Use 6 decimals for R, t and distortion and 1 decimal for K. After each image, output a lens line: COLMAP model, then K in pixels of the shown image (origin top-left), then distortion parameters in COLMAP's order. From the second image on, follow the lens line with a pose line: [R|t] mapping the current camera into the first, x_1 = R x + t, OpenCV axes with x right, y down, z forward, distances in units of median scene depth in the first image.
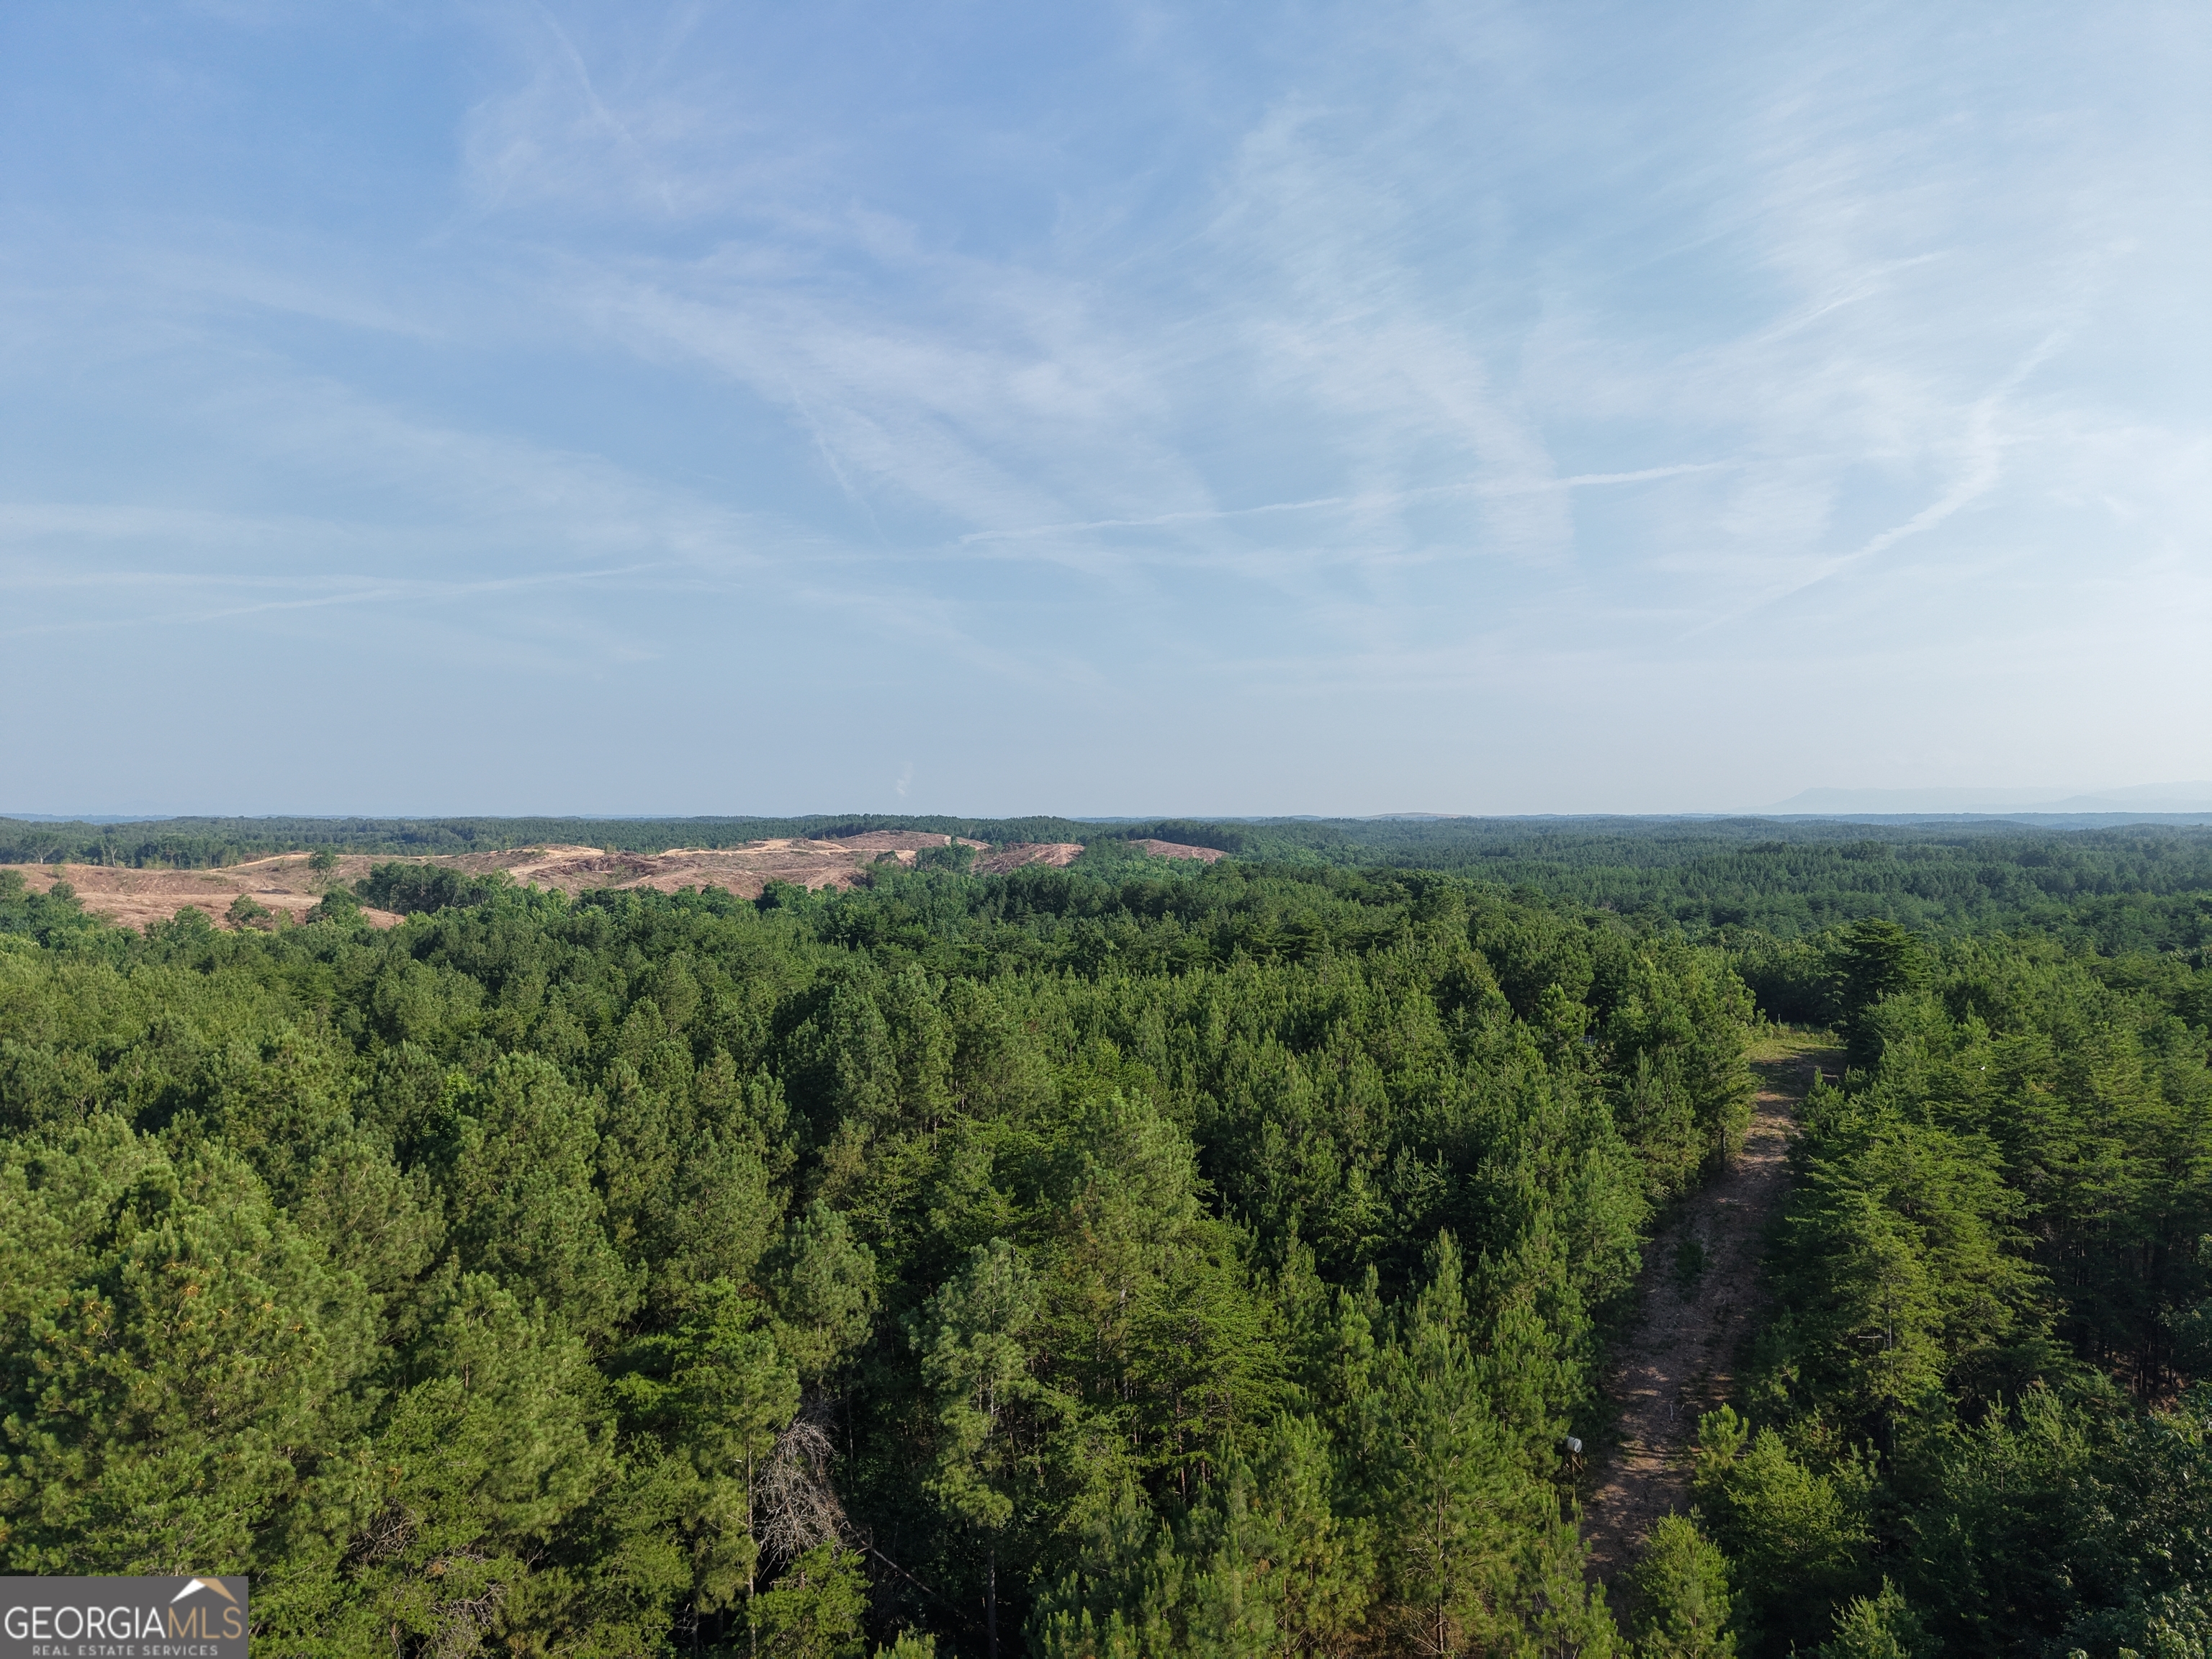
lens RADIAL K [[1483.4, 0, 1099.1], [0, 1483.4, 883.7], [0, 0, 1]] dist [0.030307, -0.026472]
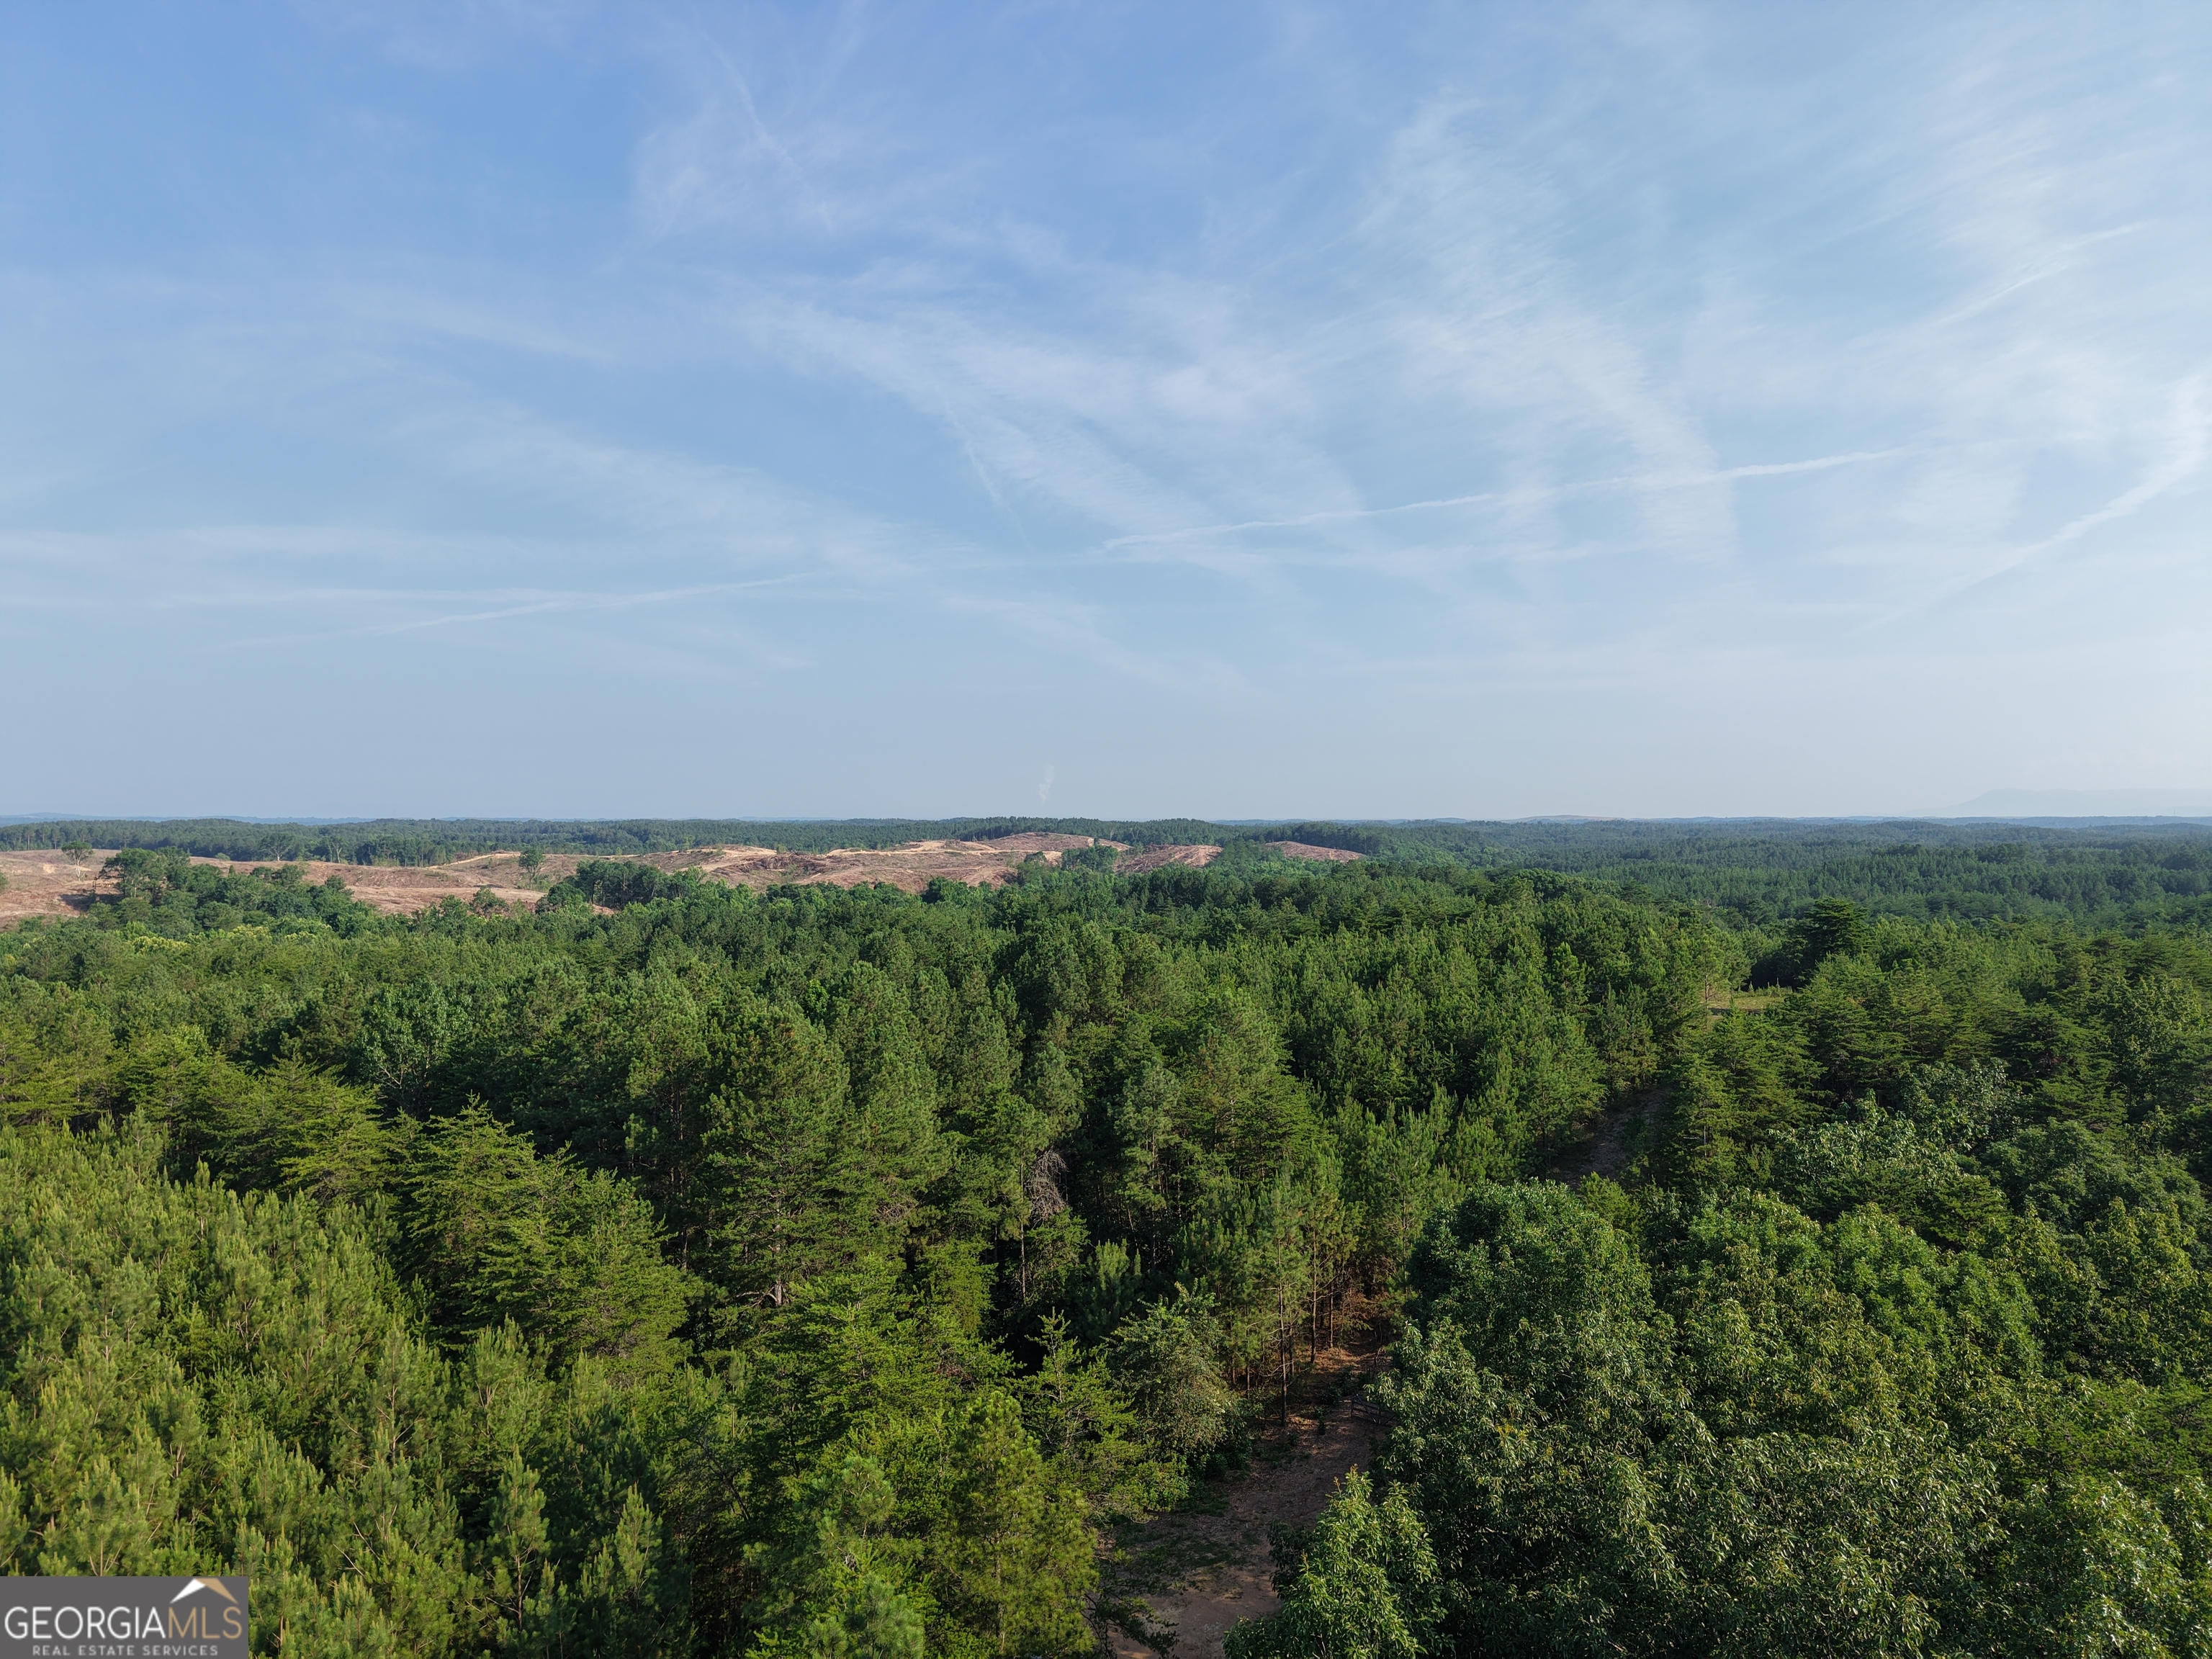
lens RADIAL K [[1483.4, 0, 1099.5], [0, 1483.4, 857.6], [0, 0, 1]] dist [0.030307, -0.026472]
pose [[0.995411, 0.003539, -0.095622, 0.012393], [-0.005358, 0.999810, -0.018768, 0.013884], [0.095537, 0.019194, 0.995241, -0.299238]]
